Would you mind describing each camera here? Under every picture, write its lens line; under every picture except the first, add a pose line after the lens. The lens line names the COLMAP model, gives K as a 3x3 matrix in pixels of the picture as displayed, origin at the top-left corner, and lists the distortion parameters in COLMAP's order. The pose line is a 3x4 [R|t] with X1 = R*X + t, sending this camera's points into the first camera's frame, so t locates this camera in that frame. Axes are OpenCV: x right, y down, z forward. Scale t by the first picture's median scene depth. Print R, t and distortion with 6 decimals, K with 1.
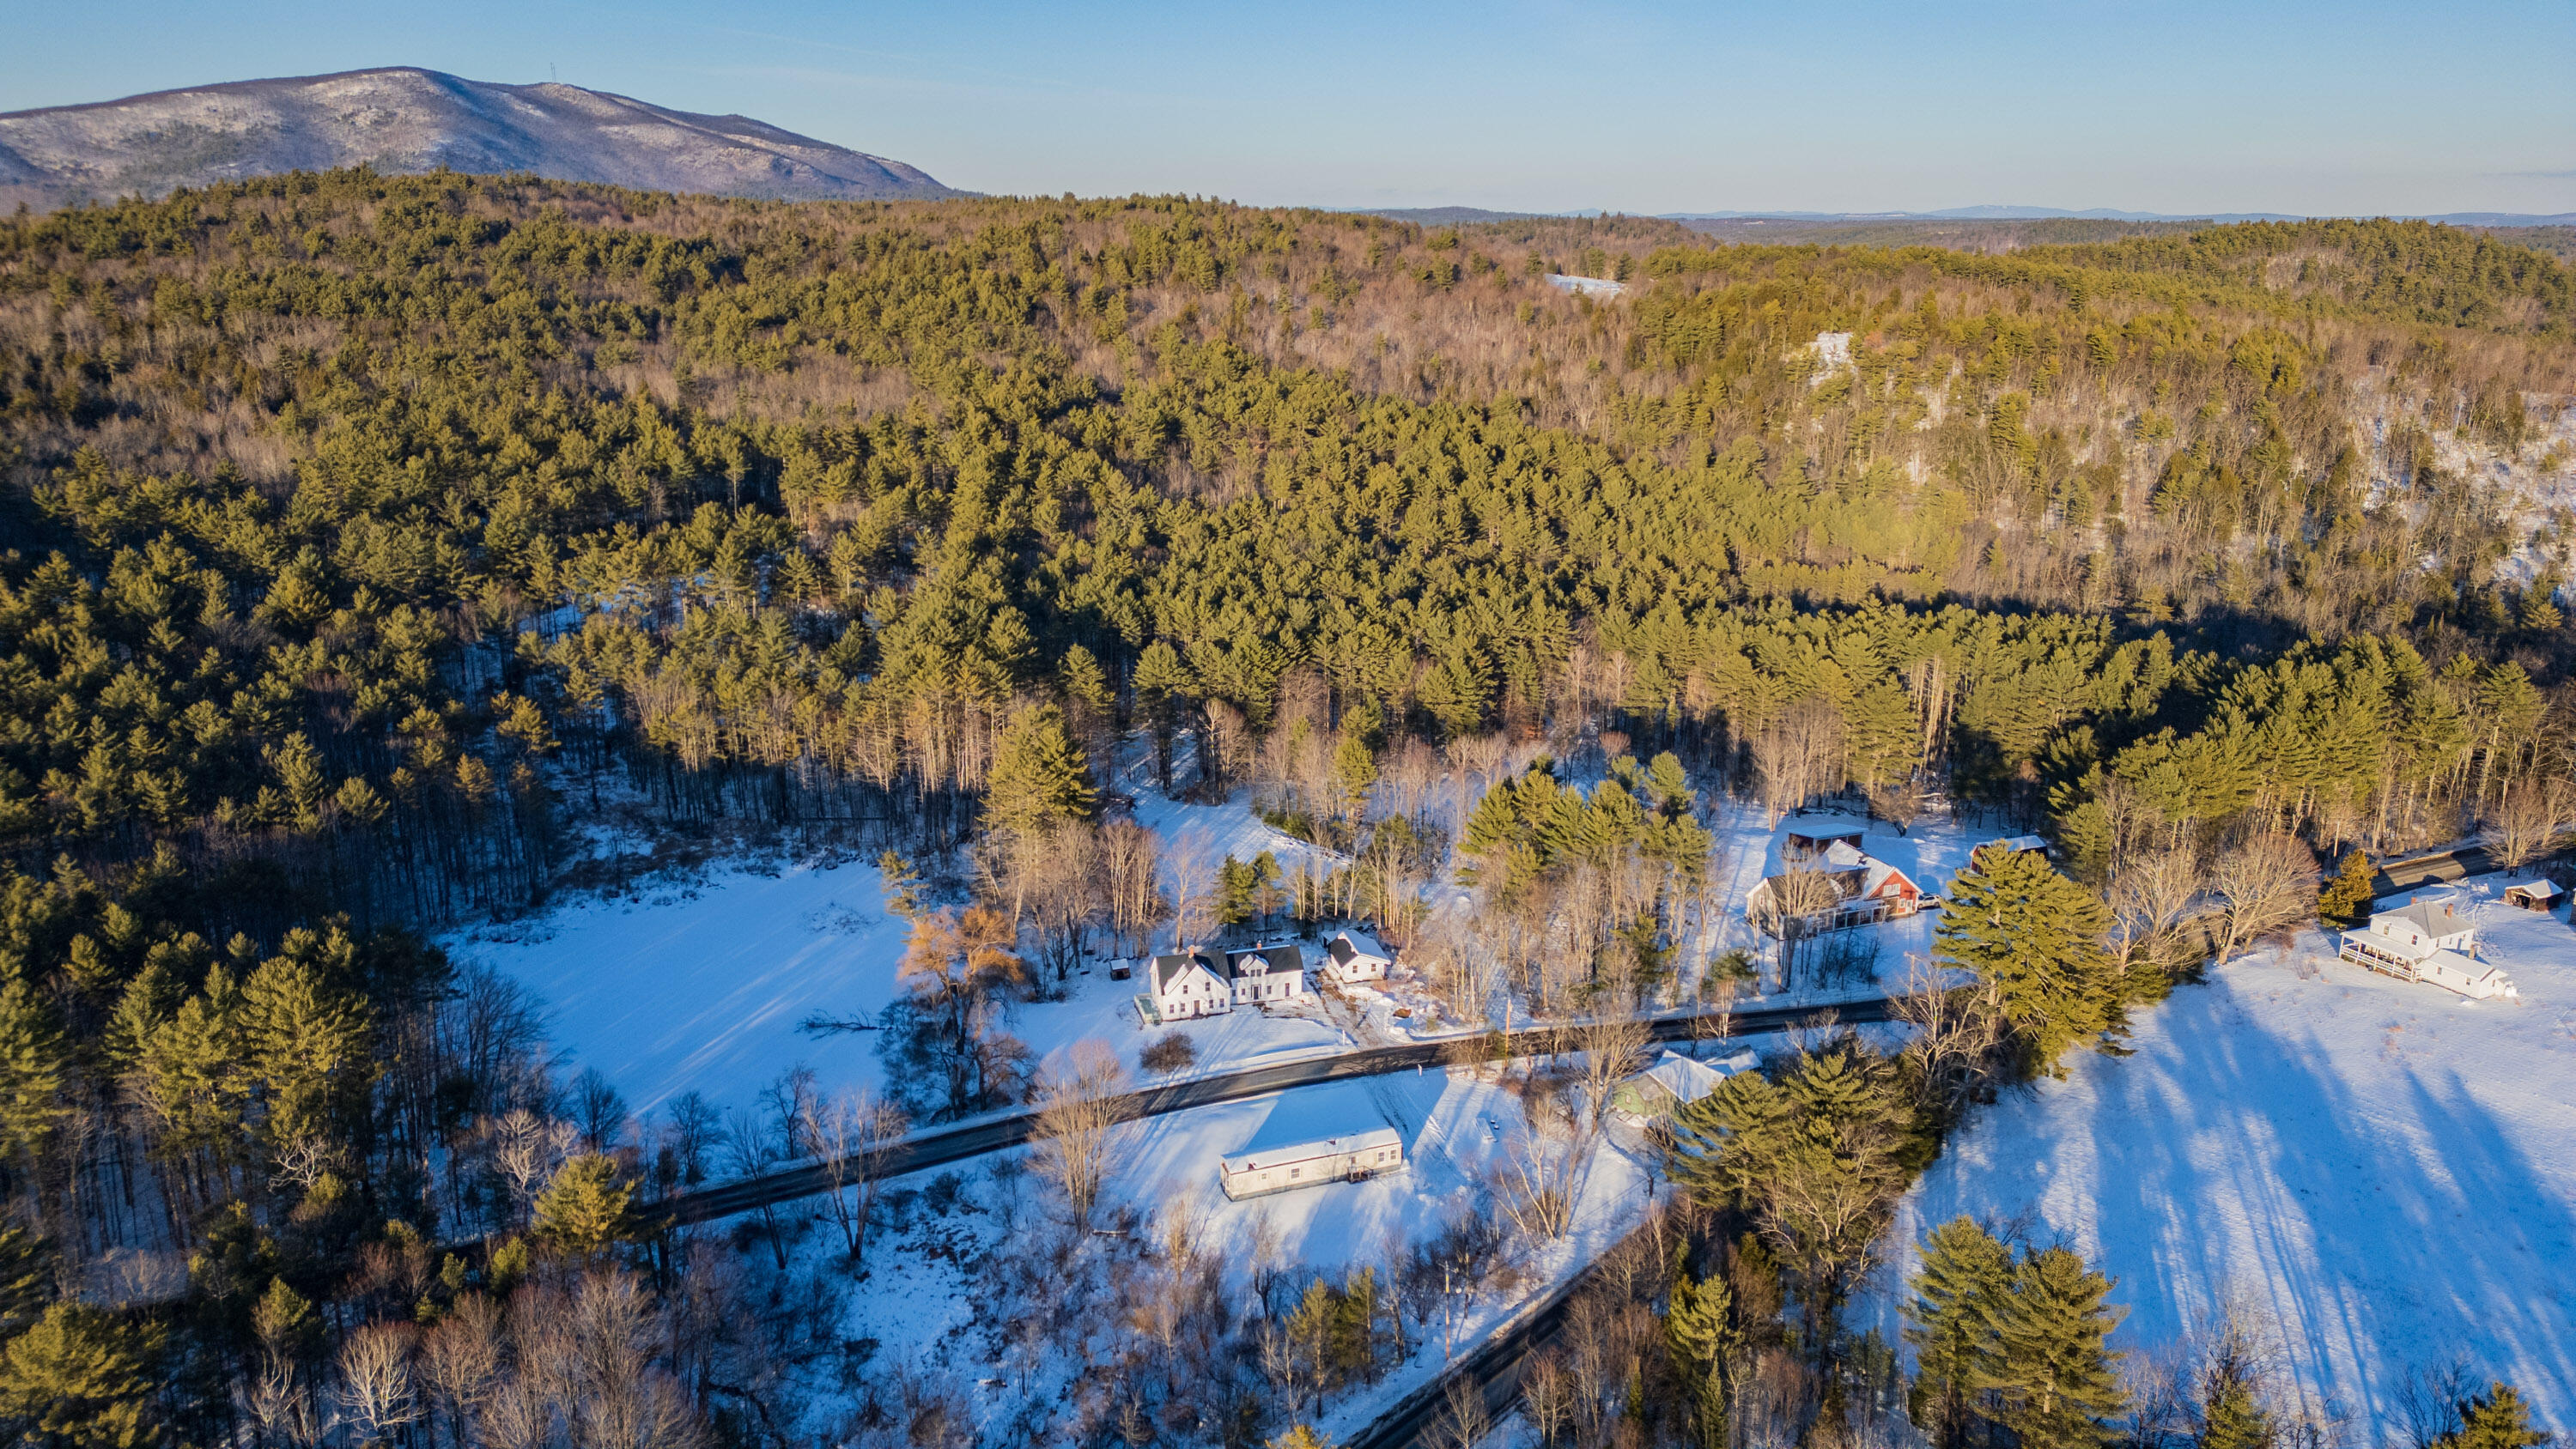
lens RADIAL K [[1771.1, 0, 1275.6], [0, 1771.1, 725.4], [0, 0, 1]] dist [0.090227, -0.094999]
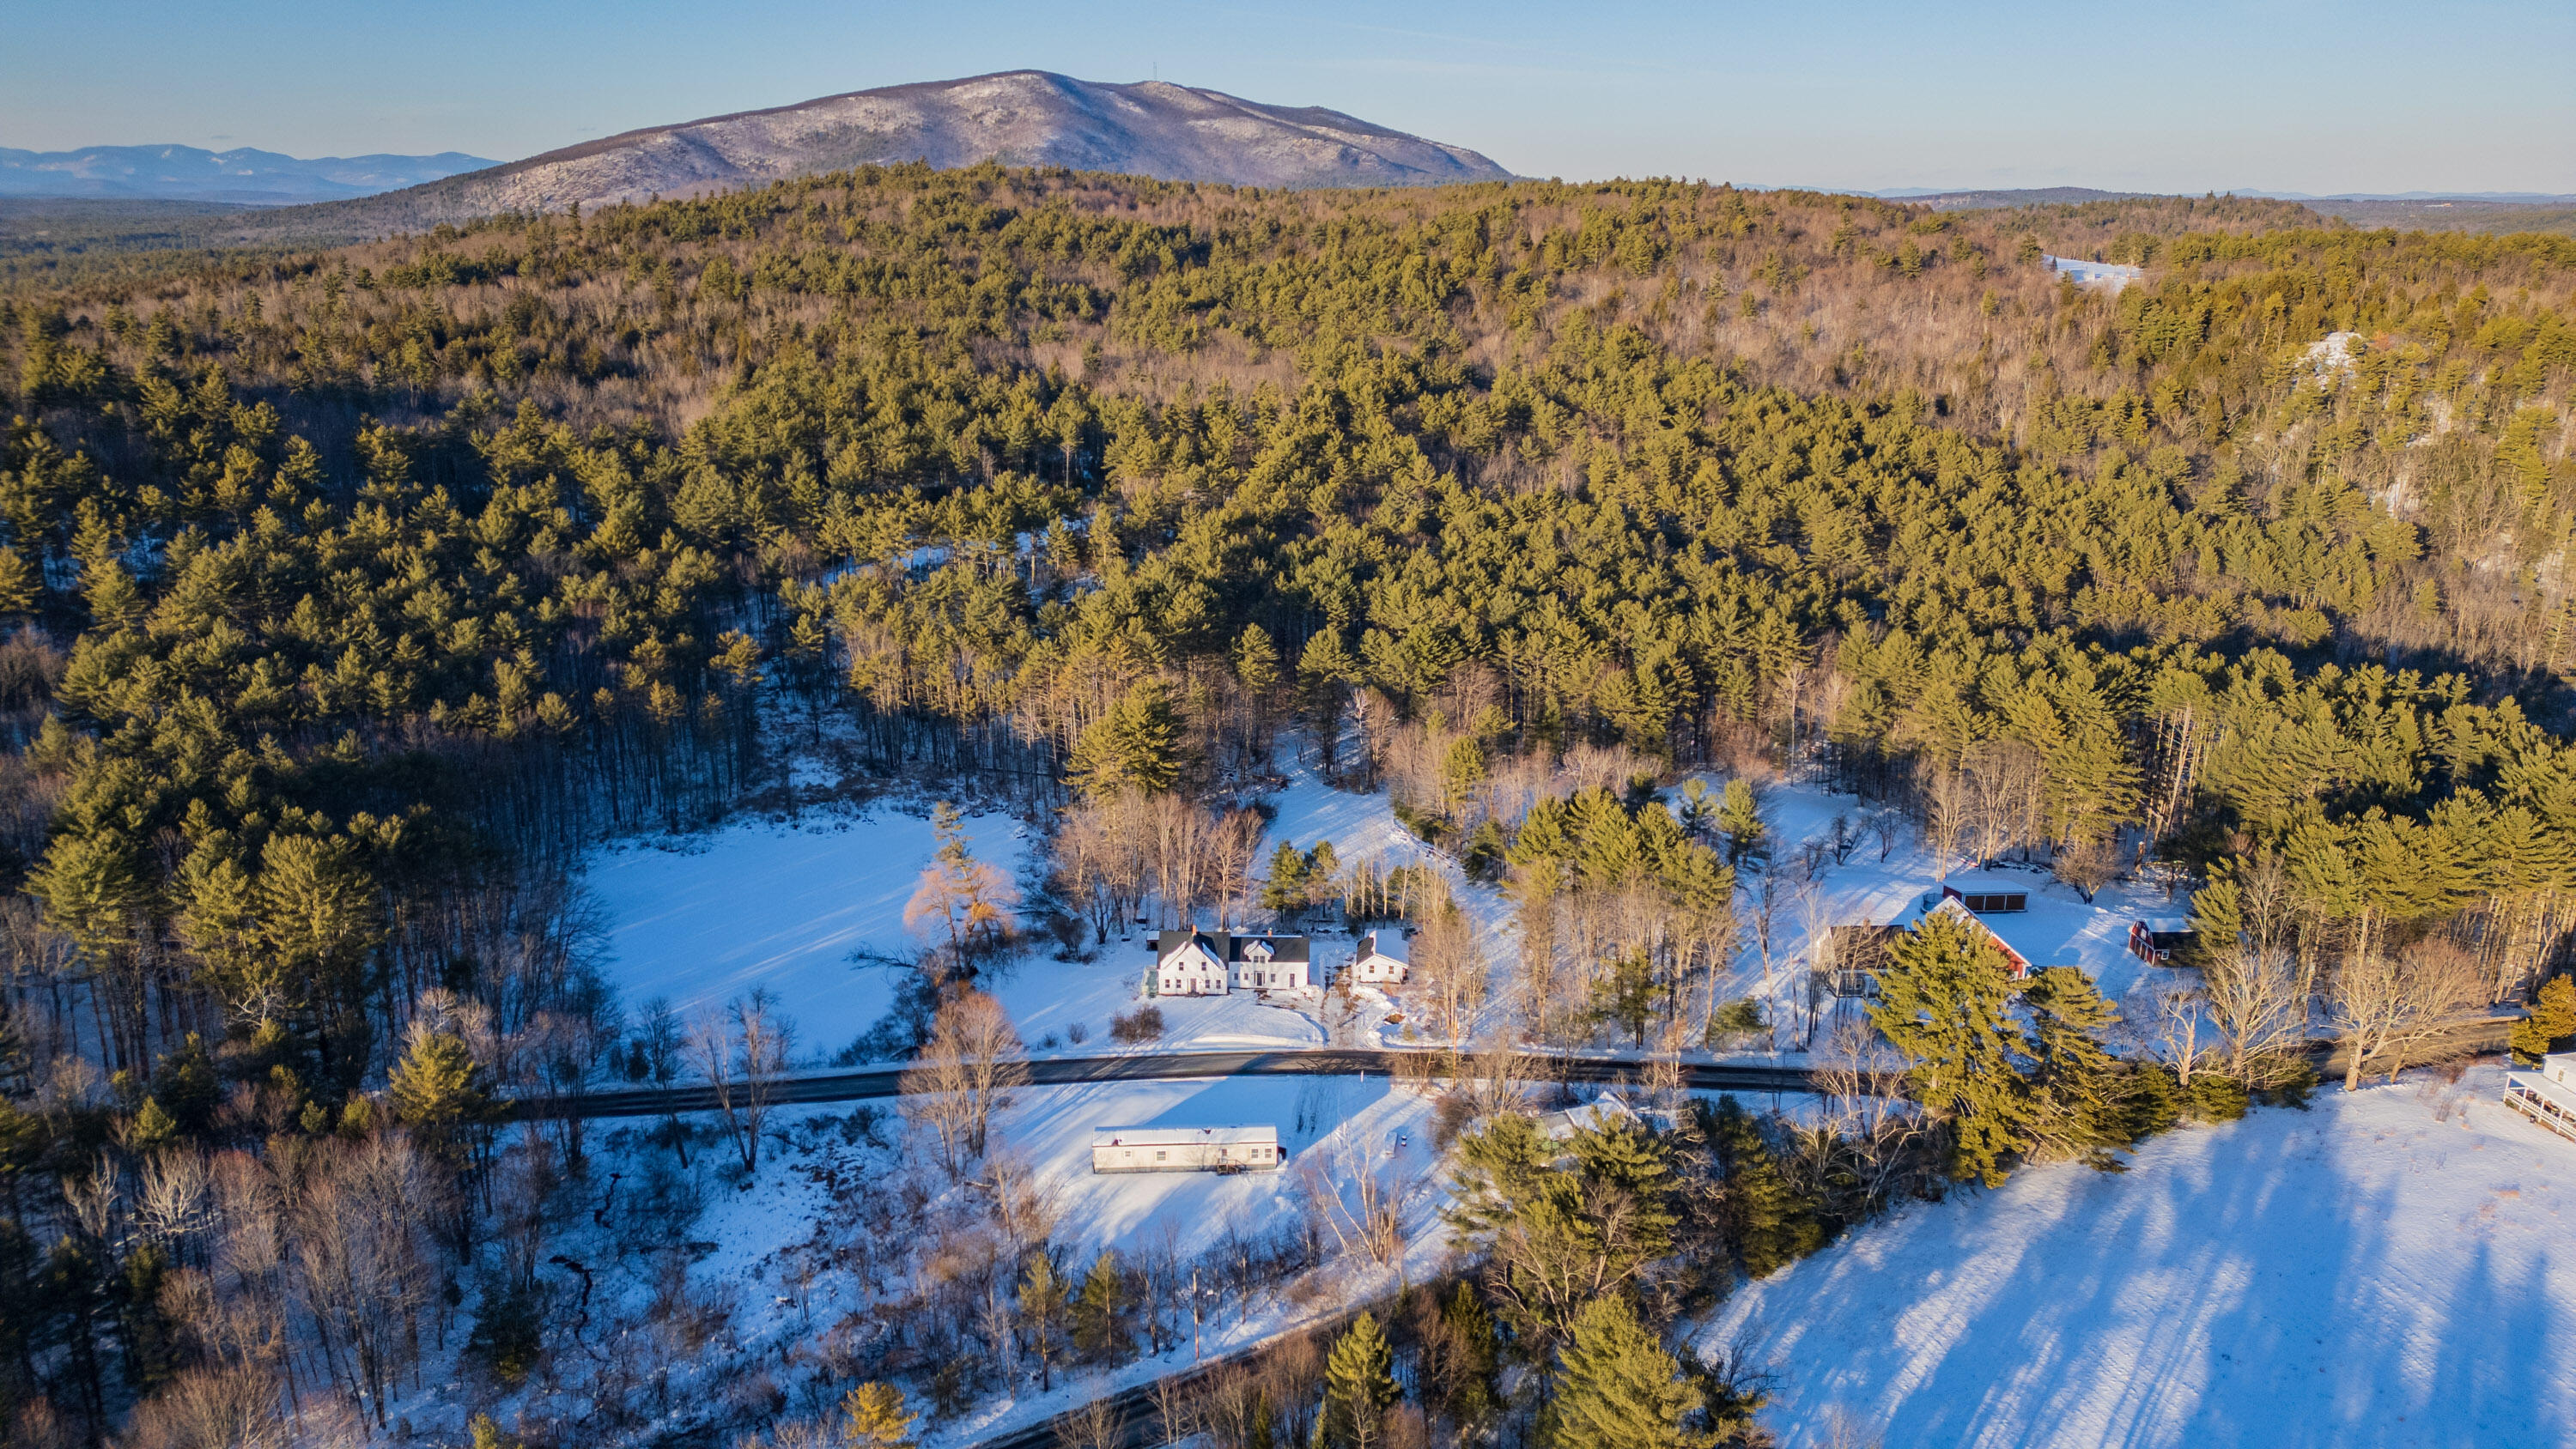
lens RADIAL K [[1771.1, 0, 1275.6], [0, 1771.1, 725.4], [0, 0, 1]] dist [0.090227, -0.094999]
pose [[0.952983, 0.085248, -0.290785, 0.200738], [-0.083124, 0.996345, 0.019676, -0.008533], [0.291400, 0.005421, 0.956586, 0.035355]]
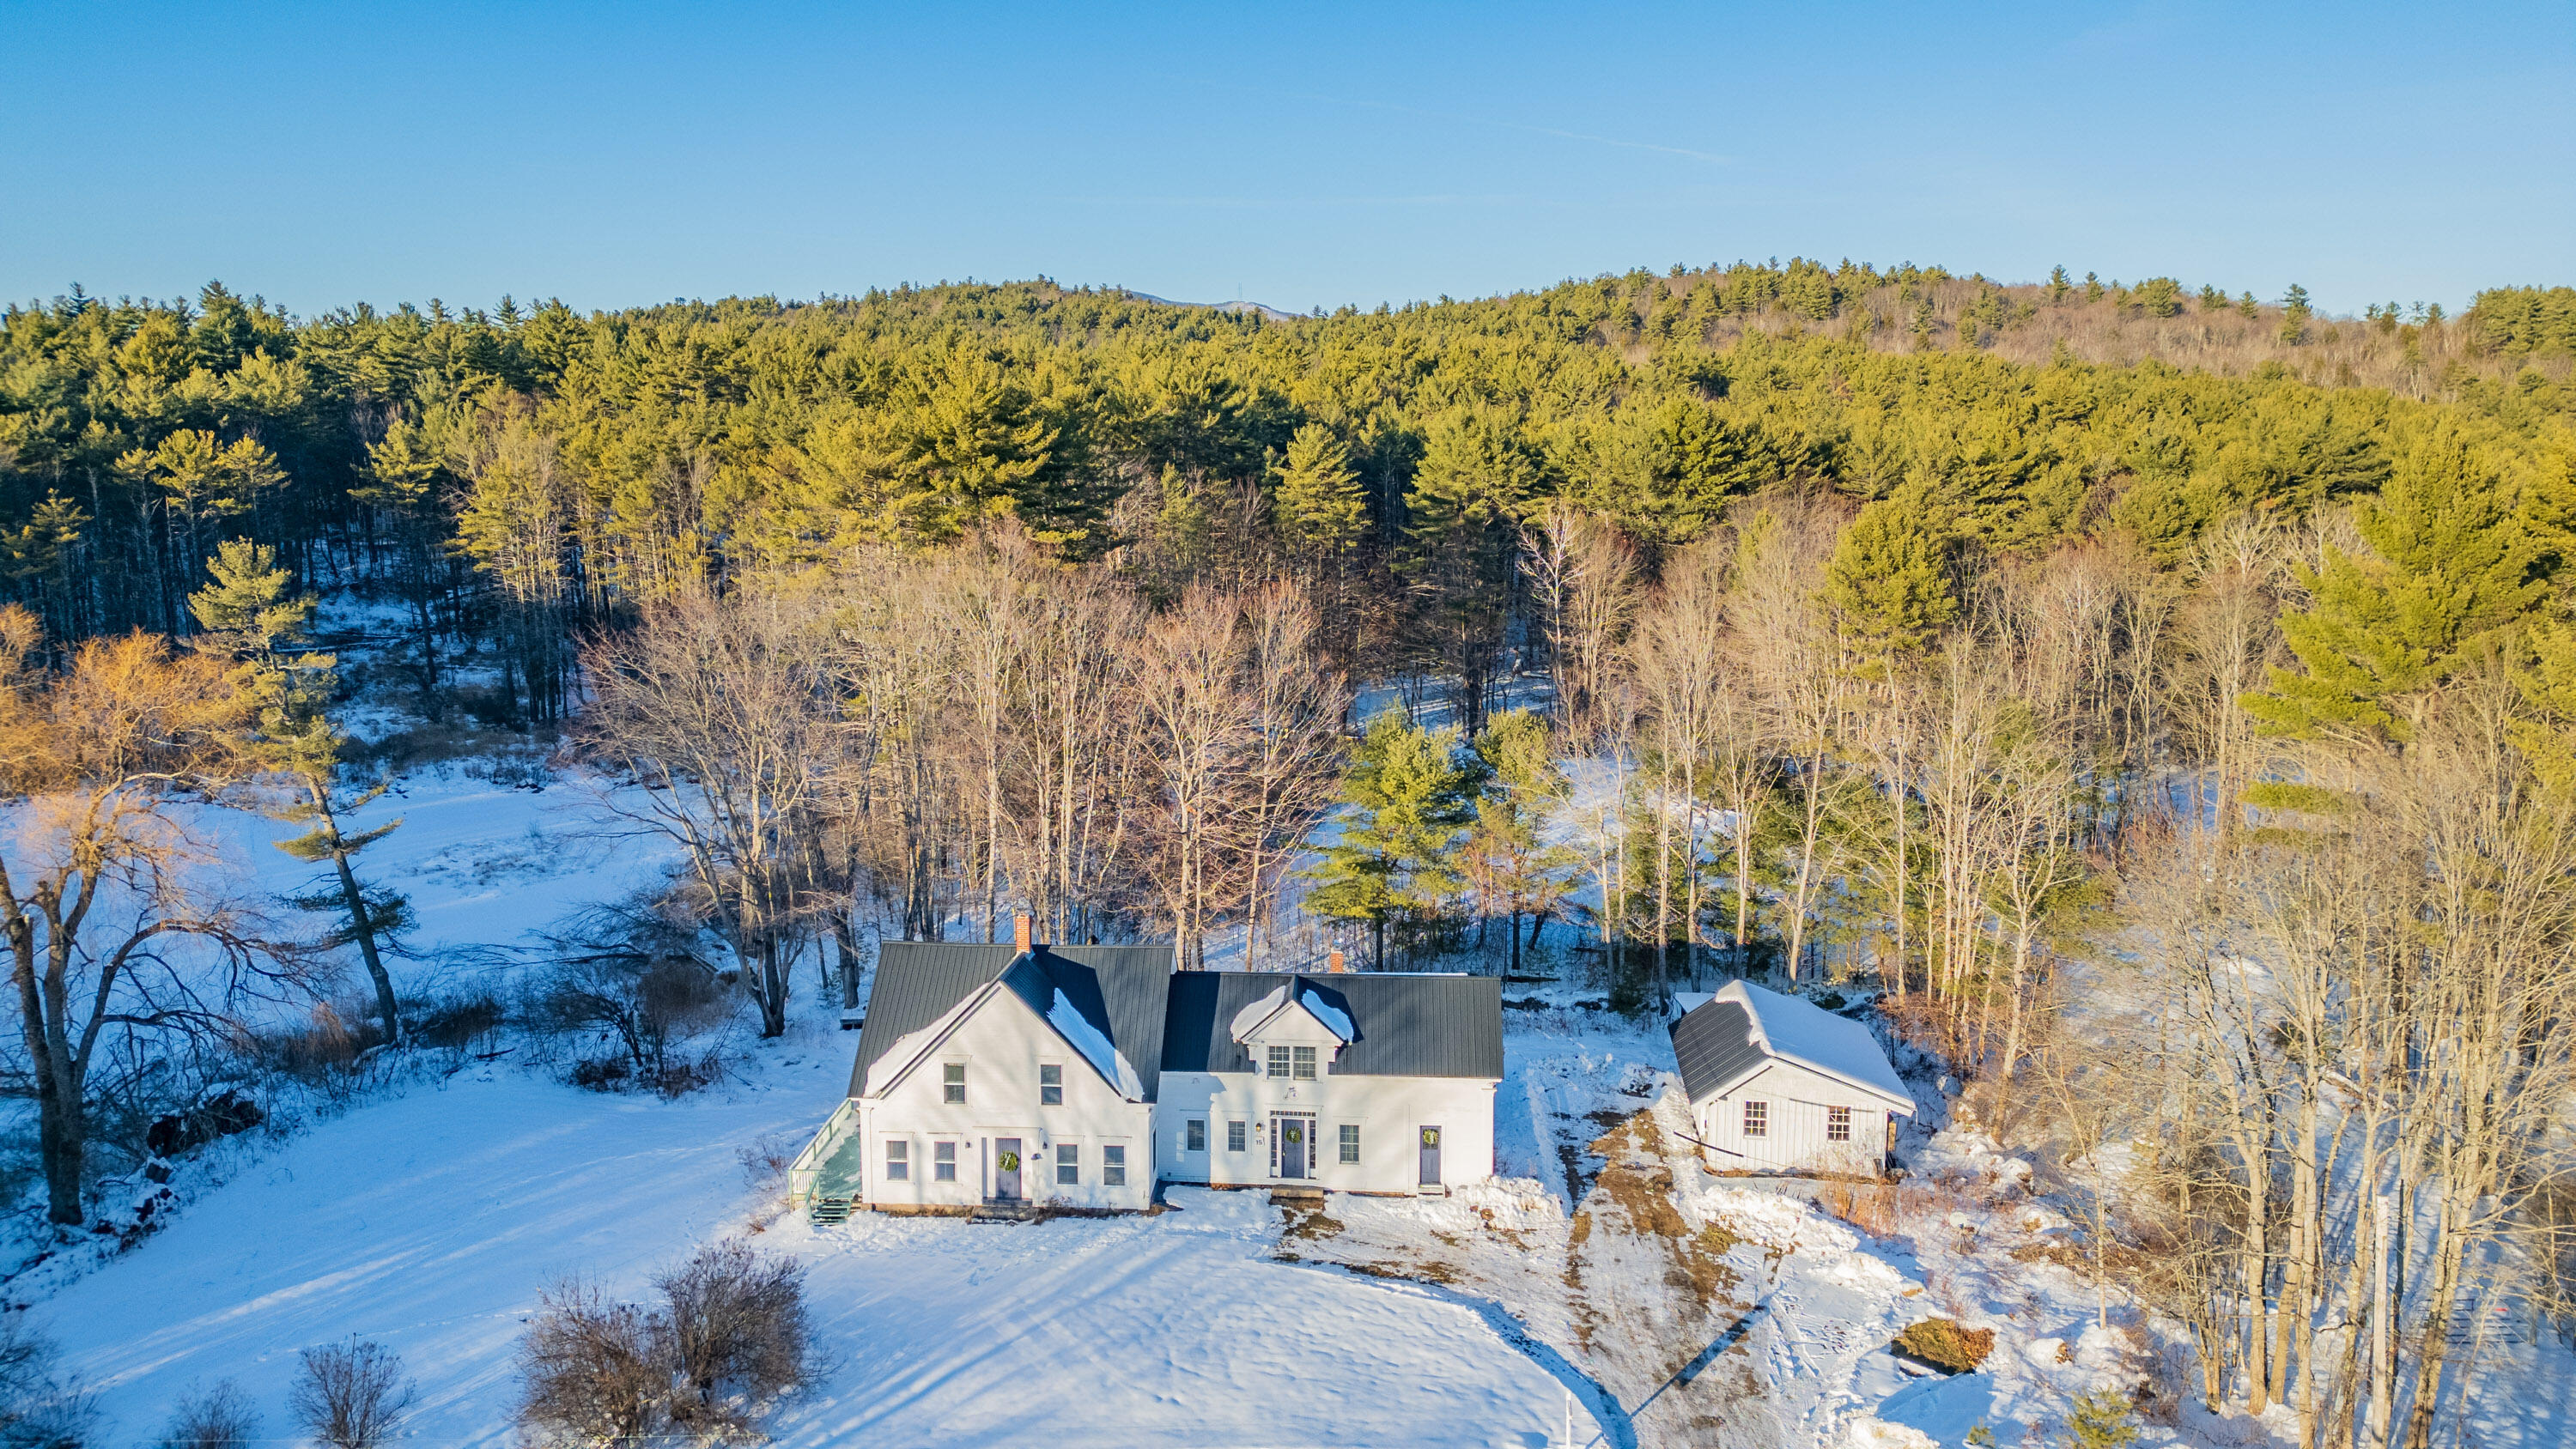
lens RADIAL K [[1805.1, 0, 1288.0], [0, 1805.1, 724.5], [0, 0, 1]] dist [0.090110, -0.100727]
pose [[0.941216, 0.053870, -0.333483, 0.048389], [-0.093478, 0.990188, -0.103876, 0.087273], [0.324615, 0.128943, 0.937016, 0.557692]]
